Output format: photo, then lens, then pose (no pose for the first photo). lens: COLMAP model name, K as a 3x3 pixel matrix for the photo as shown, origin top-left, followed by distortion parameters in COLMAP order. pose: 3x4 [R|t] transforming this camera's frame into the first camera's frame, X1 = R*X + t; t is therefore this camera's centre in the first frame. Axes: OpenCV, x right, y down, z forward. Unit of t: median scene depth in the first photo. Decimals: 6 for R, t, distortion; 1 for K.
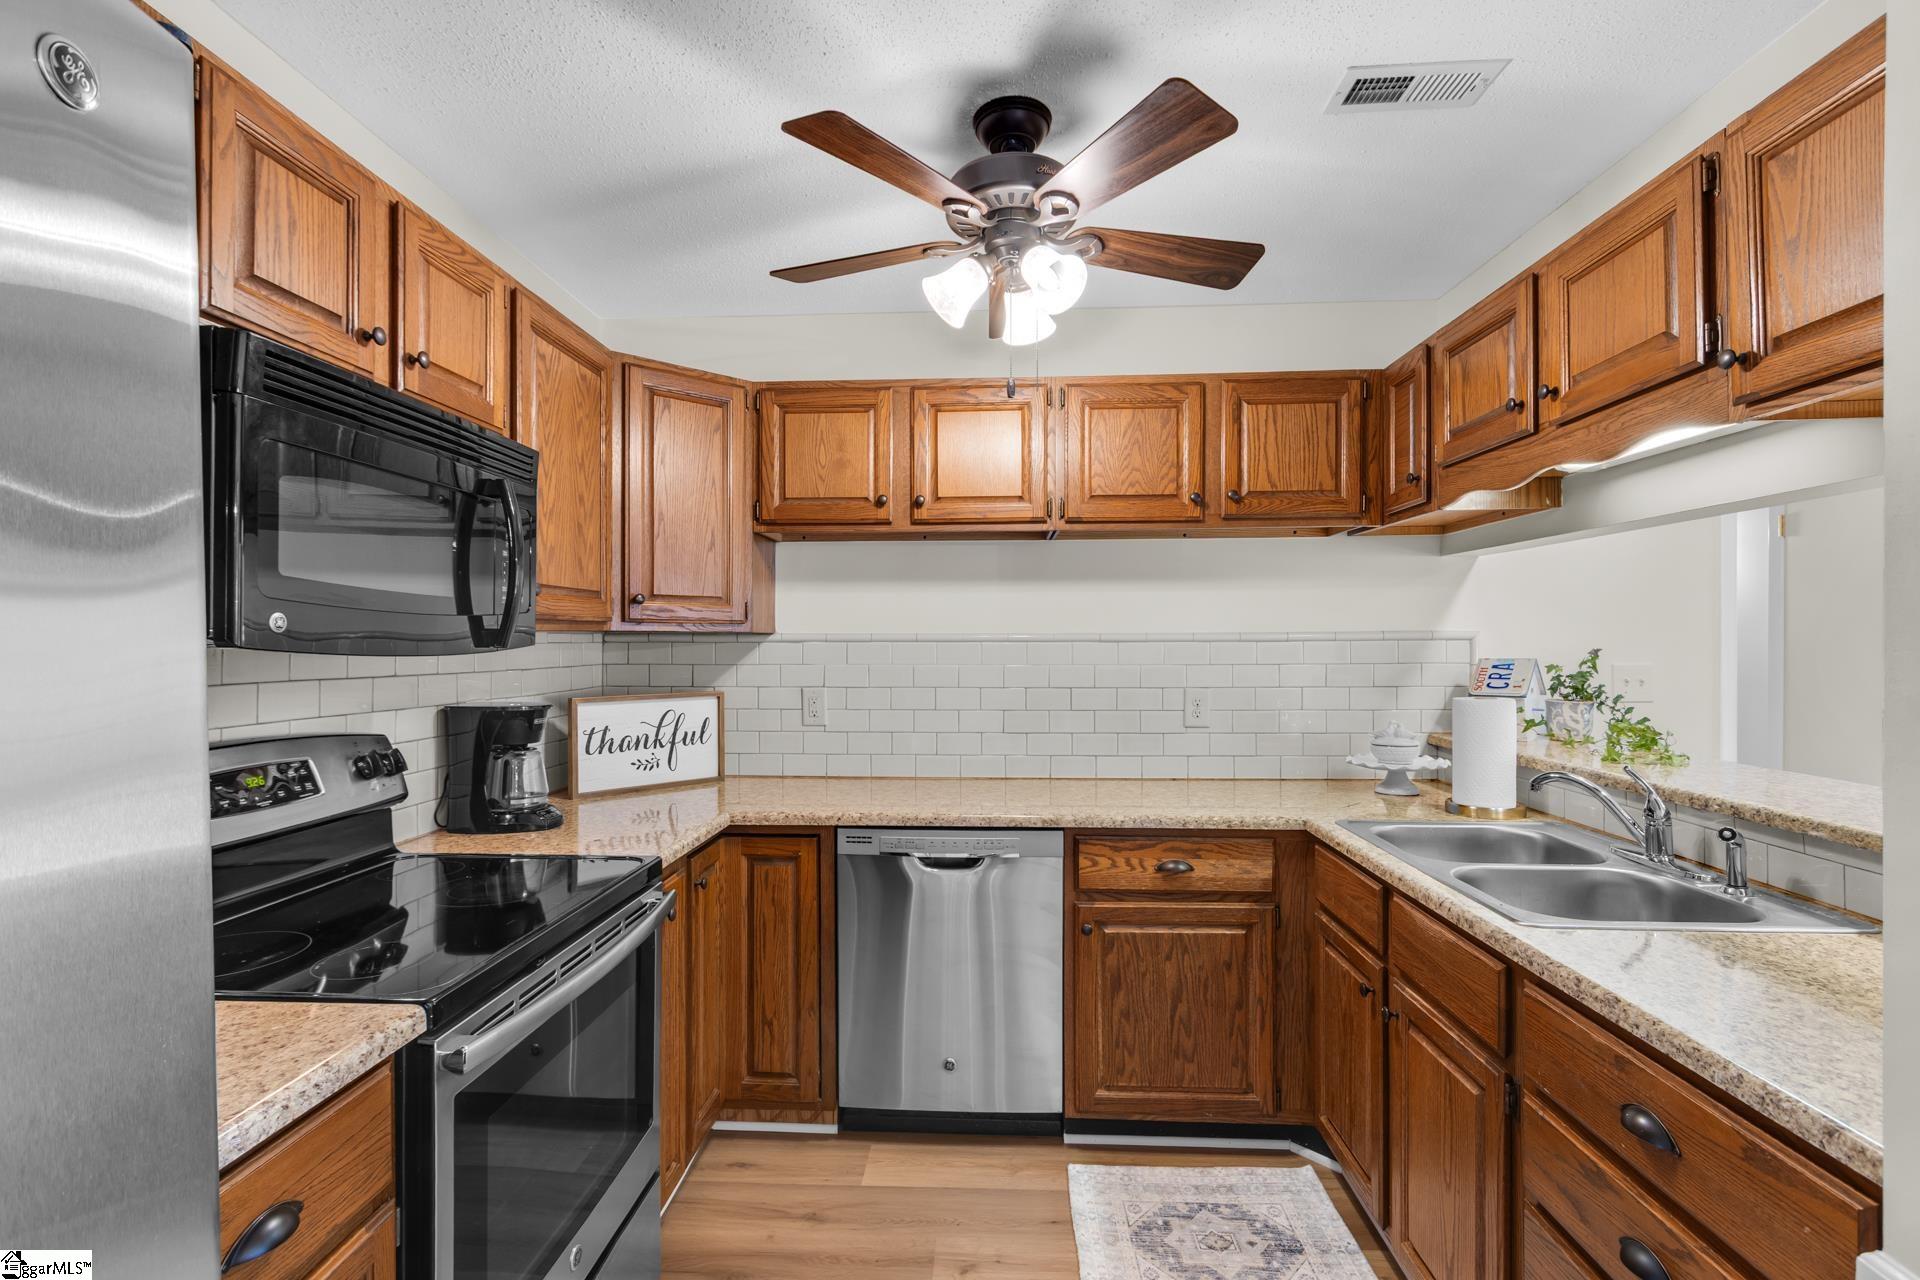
lens RADIAL K [[912.2, 0, 960.0], [0, 912.2, 640.0], [0, 0, 1]] dist [0.002208, 0.000435]
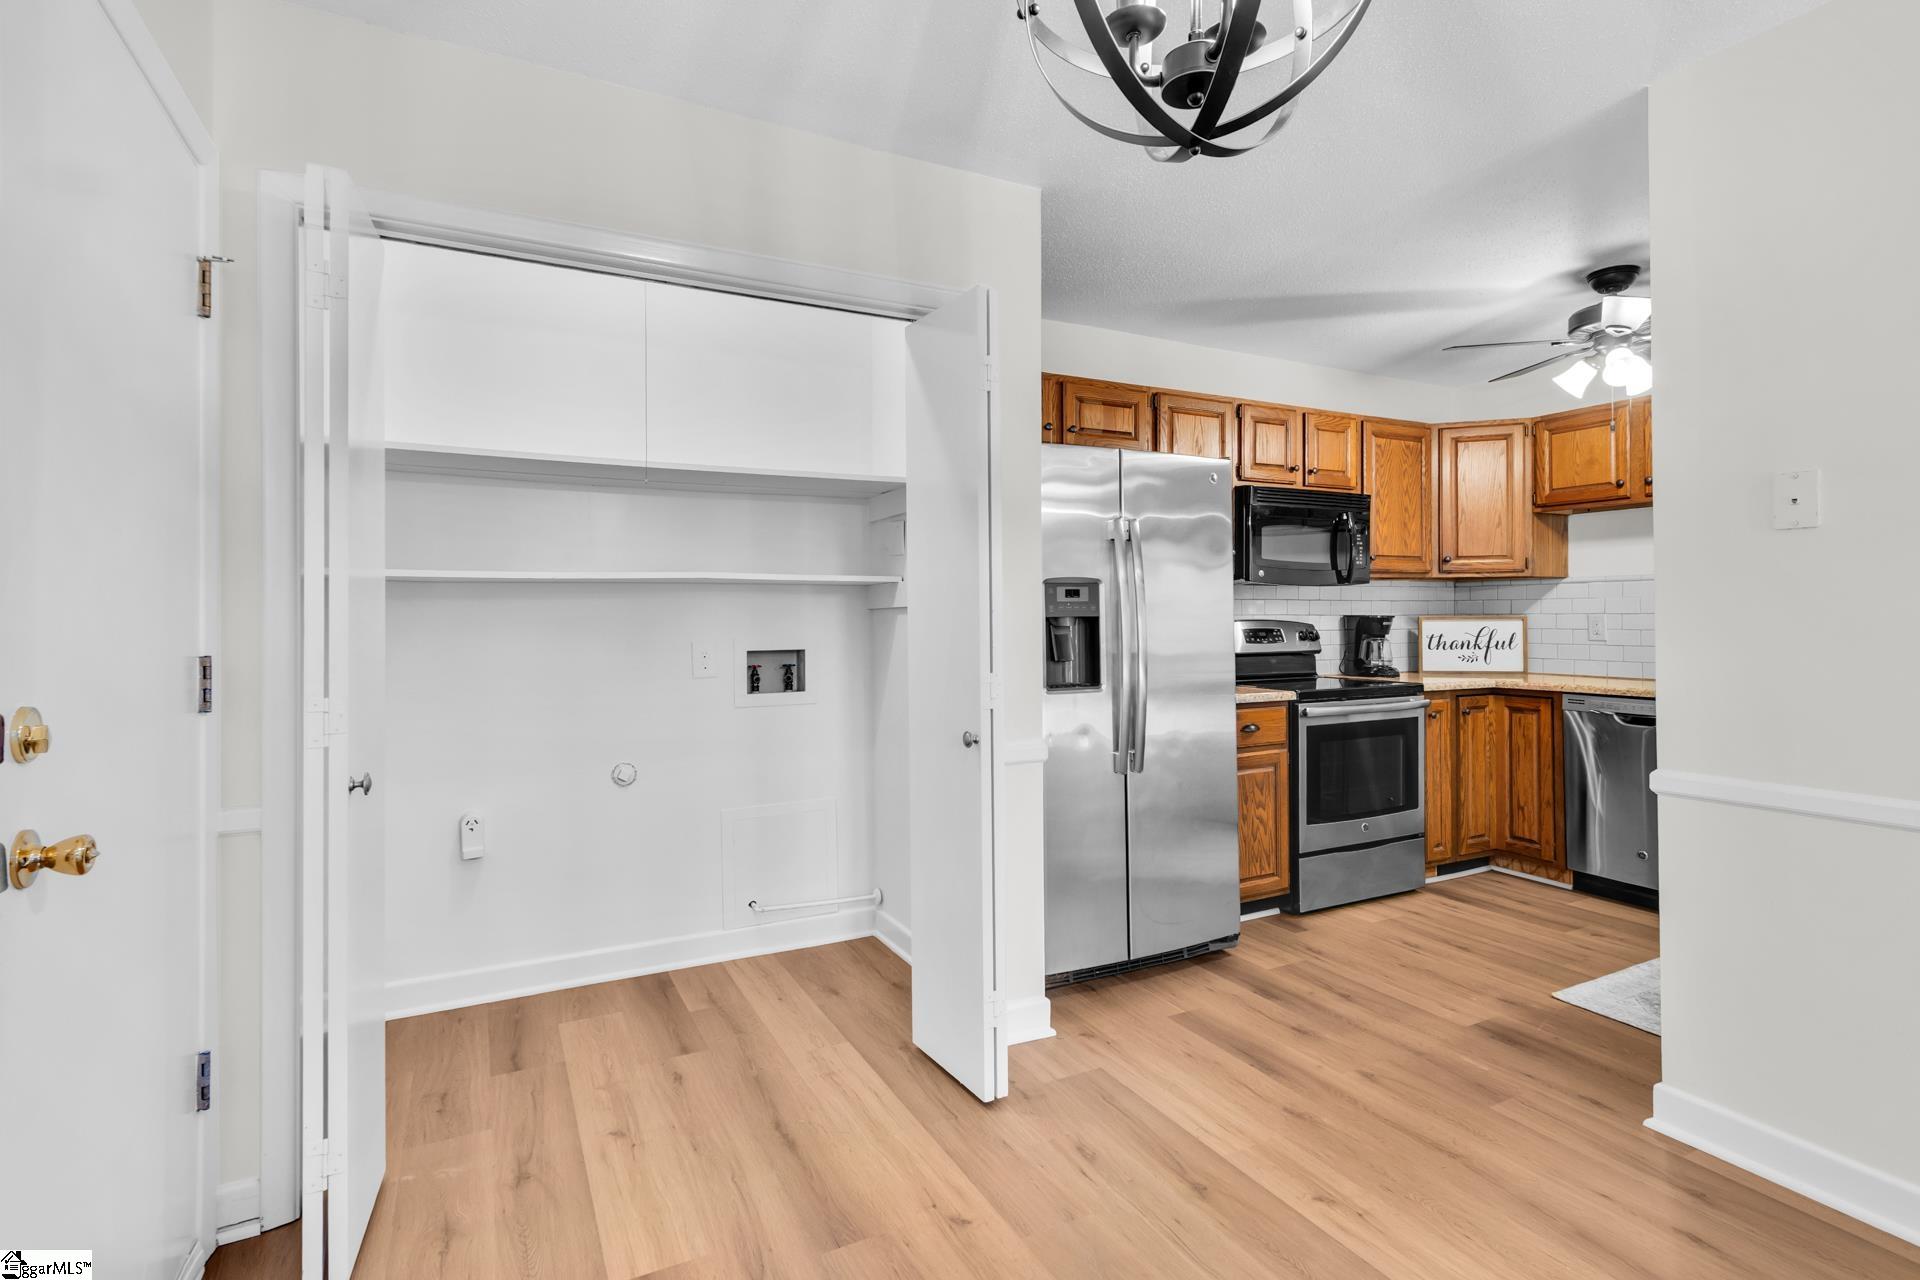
lens RADIAL K [[893.4, 0, 962.2], [0, 893.4, 627.1], [0, 0, 1]] dist [0.002395, 0.000598]
pose [[0.508157, 0.010223, -0.861204, 0.681662], [0.007574, 0.999838, 0.016338, 0.052467], [0.861231, -0.014825, 0.507997, -0.717708]]
